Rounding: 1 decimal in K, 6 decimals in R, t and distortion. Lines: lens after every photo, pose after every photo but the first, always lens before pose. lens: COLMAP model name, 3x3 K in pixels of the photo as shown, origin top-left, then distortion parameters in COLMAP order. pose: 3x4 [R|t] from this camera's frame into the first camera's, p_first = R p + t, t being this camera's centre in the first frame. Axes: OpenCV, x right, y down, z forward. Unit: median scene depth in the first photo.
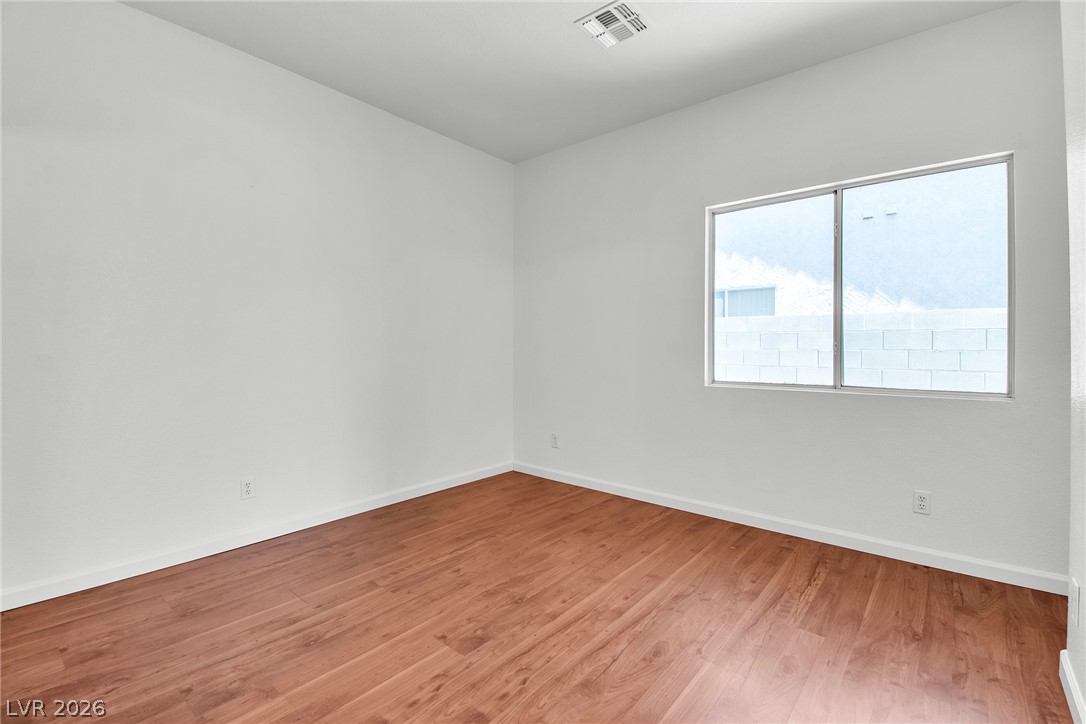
lens RADIAL K [[489.3, 0, 547.3], [0, 489.3, 346.6], [0, 0, 1]] dist [0.029450, -0.030030]
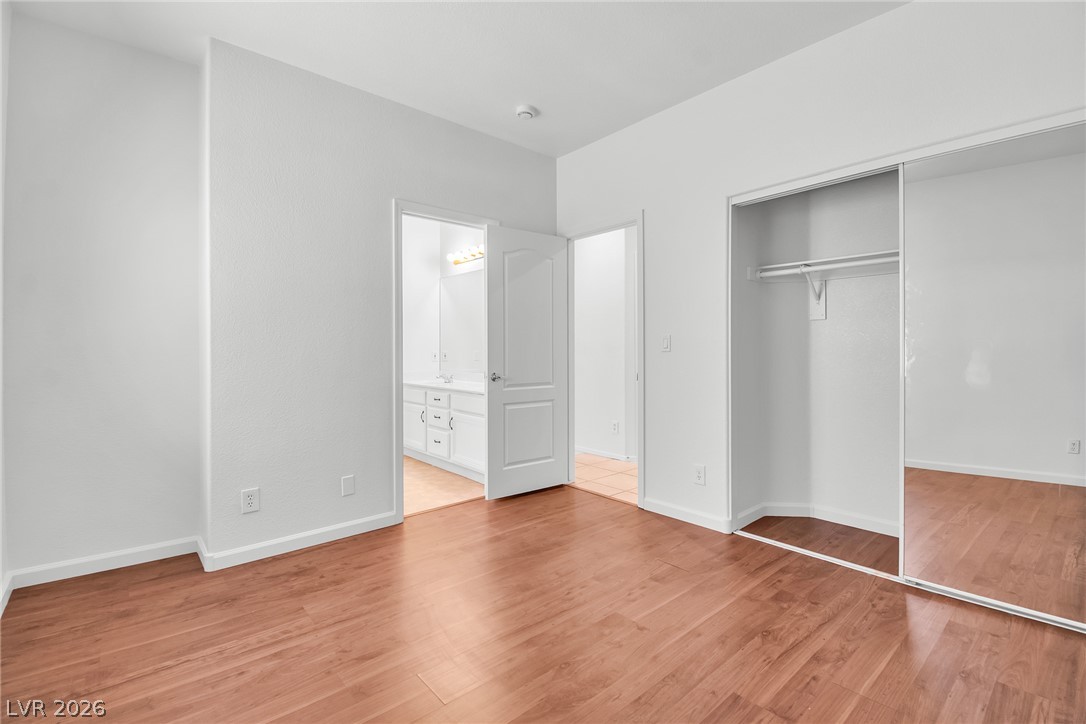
lens RADIAL K [[481.4, 0, 546.2], [0, 481.4, 356.5], [0, 0, 1]] dist [0.028749, -0.026873]
pose [[-0.985848, 0.000159, 0.167641, -0.181815], [0.001546, 0.999966, 0.008146, 0.001497], [-0.167634, 0.008290, -0.985814, 1.997431]]
